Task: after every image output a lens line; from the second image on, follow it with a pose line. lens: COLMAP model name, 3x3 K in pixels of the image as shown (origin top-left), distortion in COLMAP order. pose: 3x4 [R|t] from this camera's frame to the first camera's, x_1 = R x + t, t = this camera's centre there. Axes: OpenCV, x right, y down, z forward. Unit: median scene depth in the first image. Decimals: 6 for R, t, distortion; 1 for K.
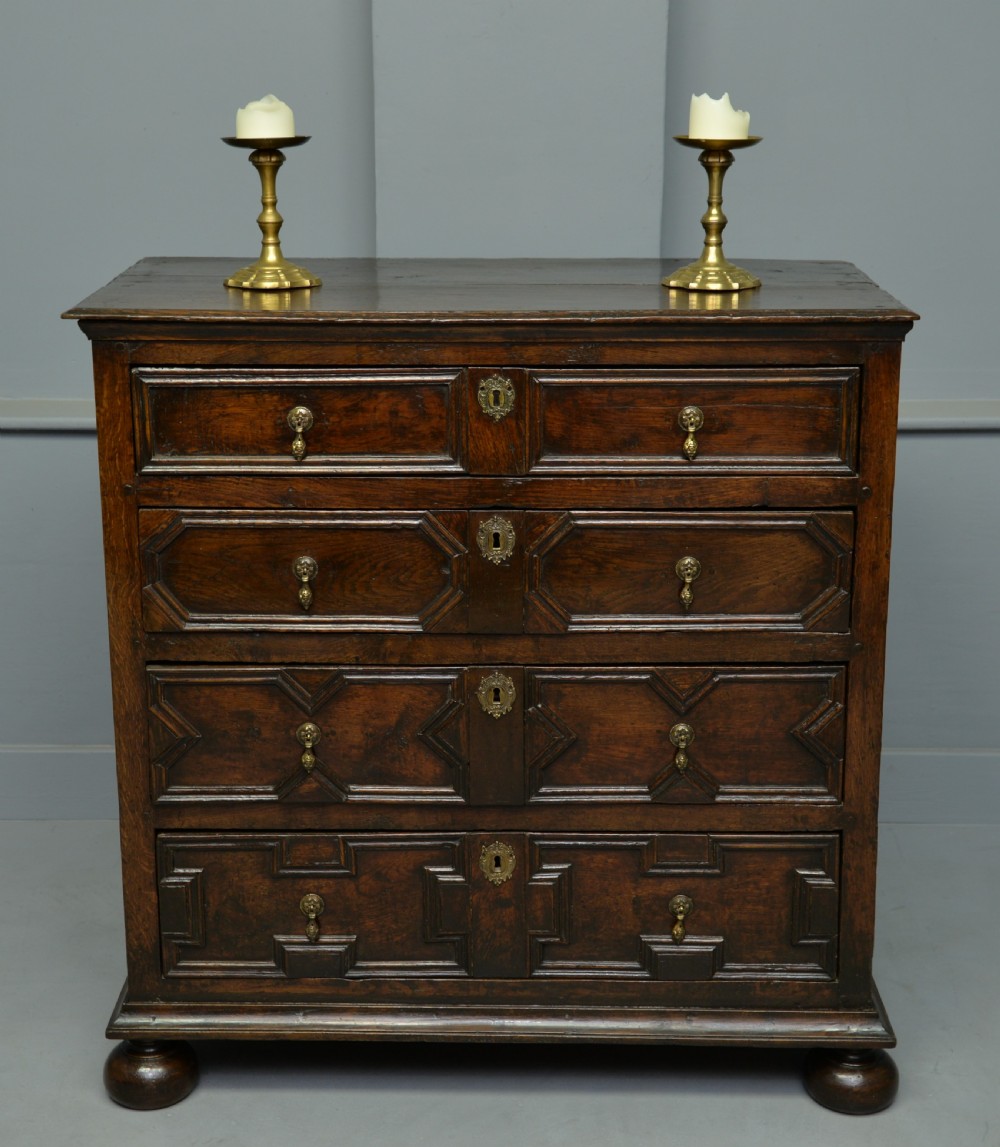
lens RADIAL K [[1889.3, 0, 515.8], [0, 1889.3, 563.5], [0, 0, 1]] dist [0.104063, -0.007737]
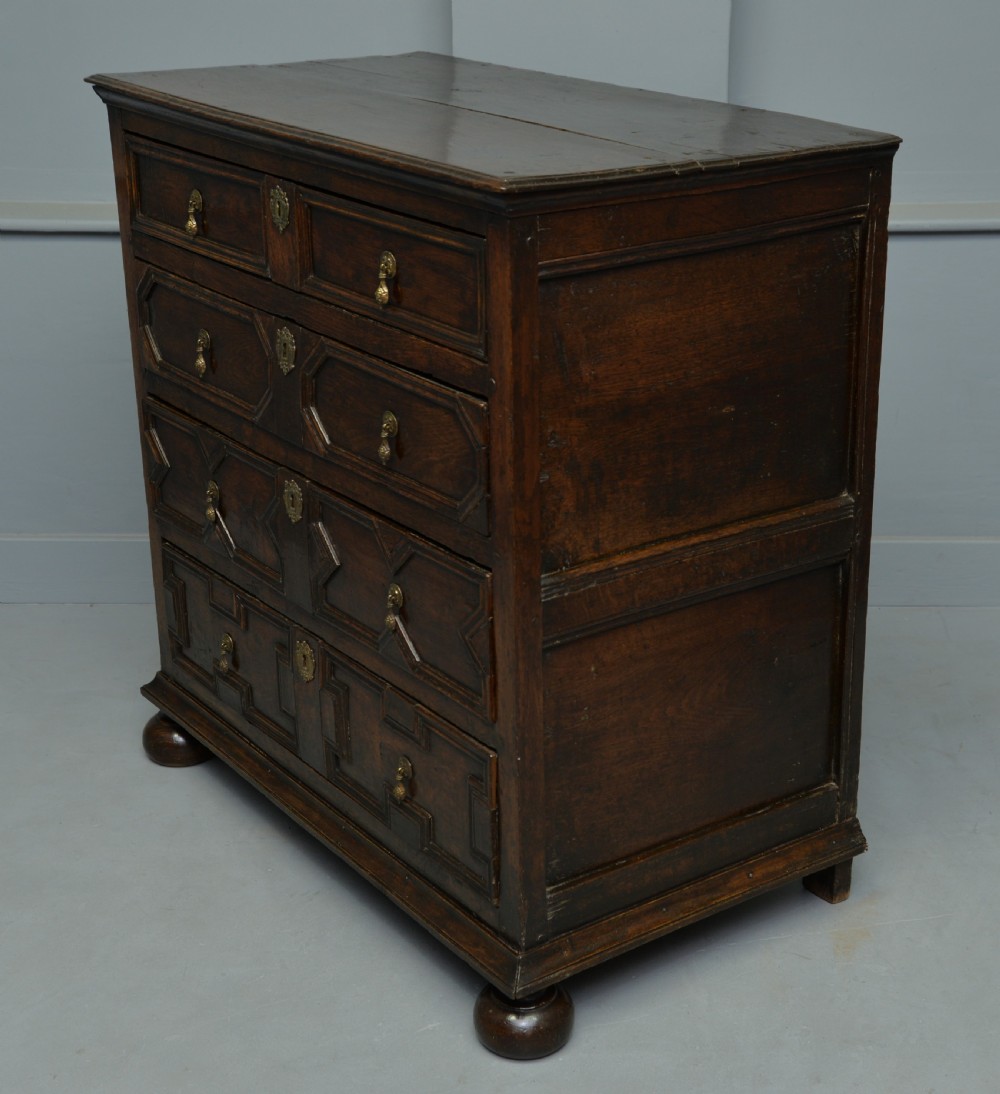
lens RADIAL K [[1882.3, 0, 500.0], [0, 1882.3, 547.0], [0, 0, 1]] dist [0.166067, 0.045405]
pose [[0.584509, 0.288485, -0.758371, 0.870618], [-0.206792, 0.956759, 0.204569, -0.144894], [0.784593, 0.037253, 0.618891, 0.465340]]
